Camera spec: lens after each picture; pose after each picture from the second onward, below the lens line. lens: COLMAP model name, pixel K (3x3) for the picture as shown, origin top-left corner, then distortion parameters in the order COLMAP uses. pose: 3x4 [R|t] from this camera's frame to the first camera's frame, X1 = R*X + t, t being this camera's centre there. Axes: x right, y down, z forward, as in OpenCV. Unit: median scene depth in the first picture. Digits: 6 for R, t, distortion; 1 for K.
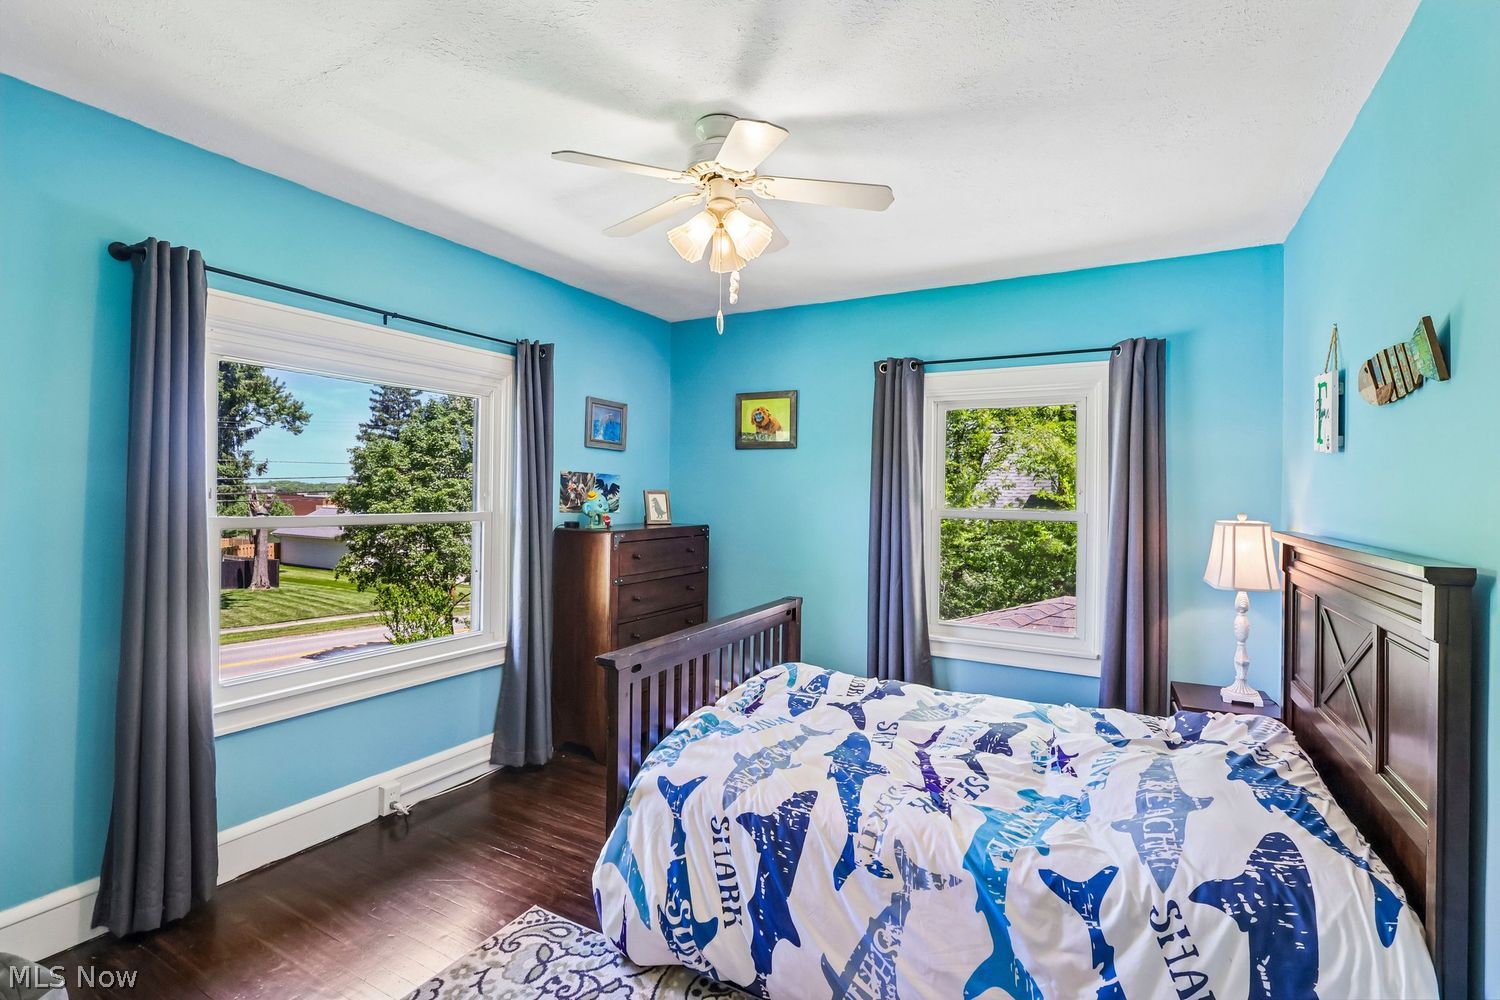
lens RADIAL K [[689.8, 0, 750.2], [0, 689.8, 492.3], [0, 0, 1]] dist [-0.008067, -0.001120]
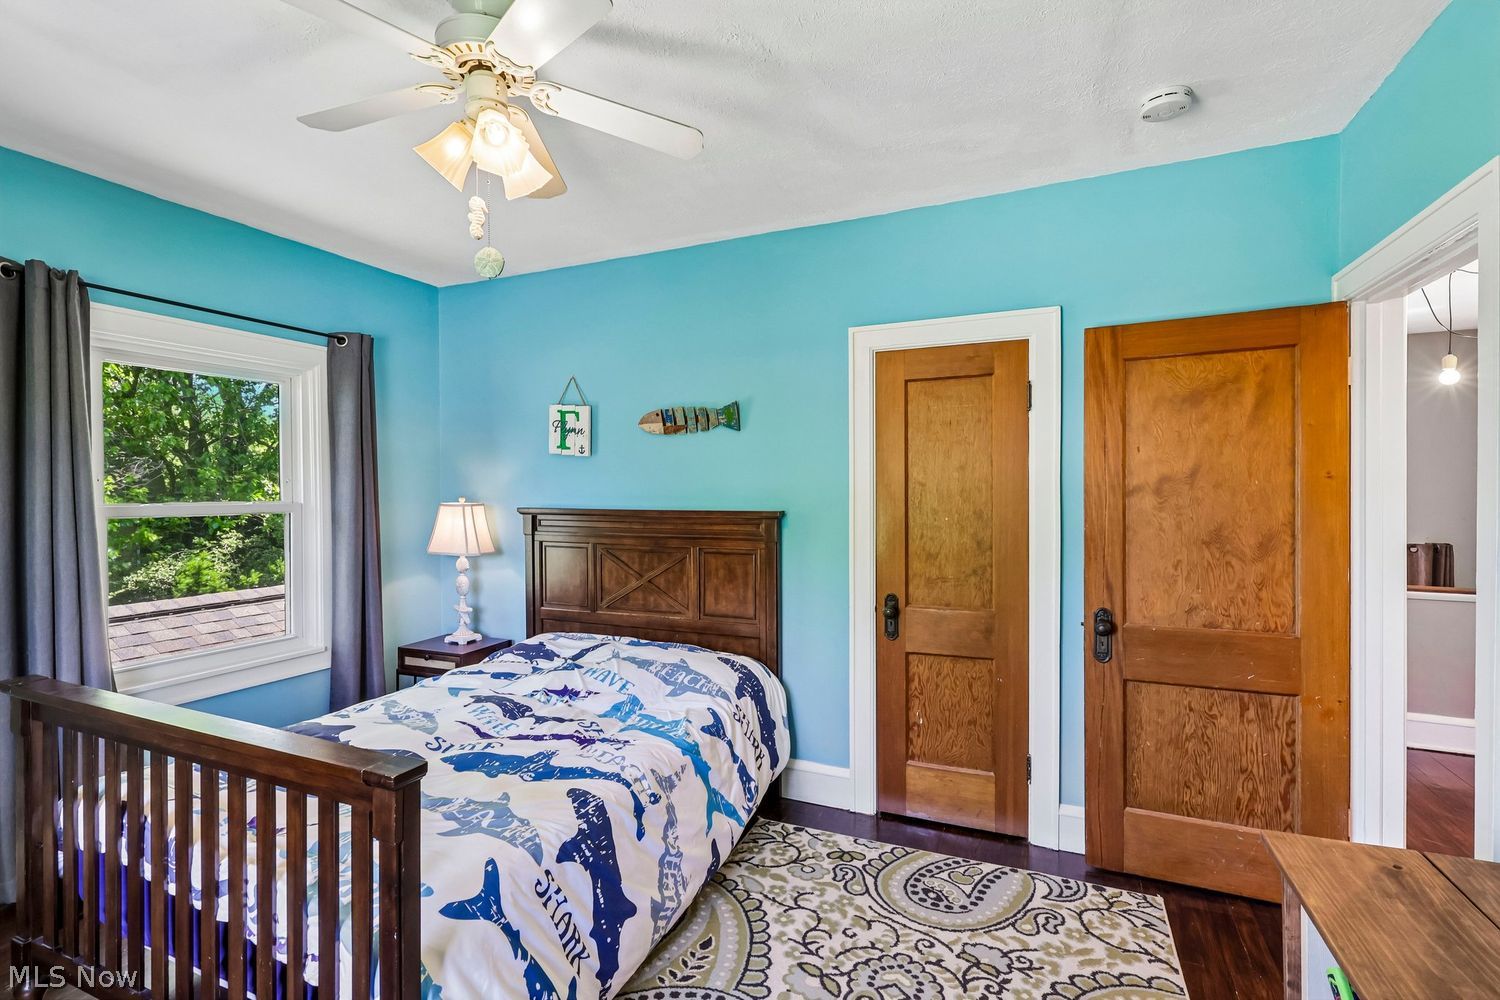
lens RADIAL K [[689.8, 0, 747.8], [0, 689.8, 493.2], [0, 0, 1]] dist [-0.008067, -0.001120]
pose [[-0.092036, -0.021424, 0.995525, -0.860749], [-0.001246, 0.999770, 0.021400, -0.005407], [-0.995755, 0.000729, -0.092041, 0.812803]]
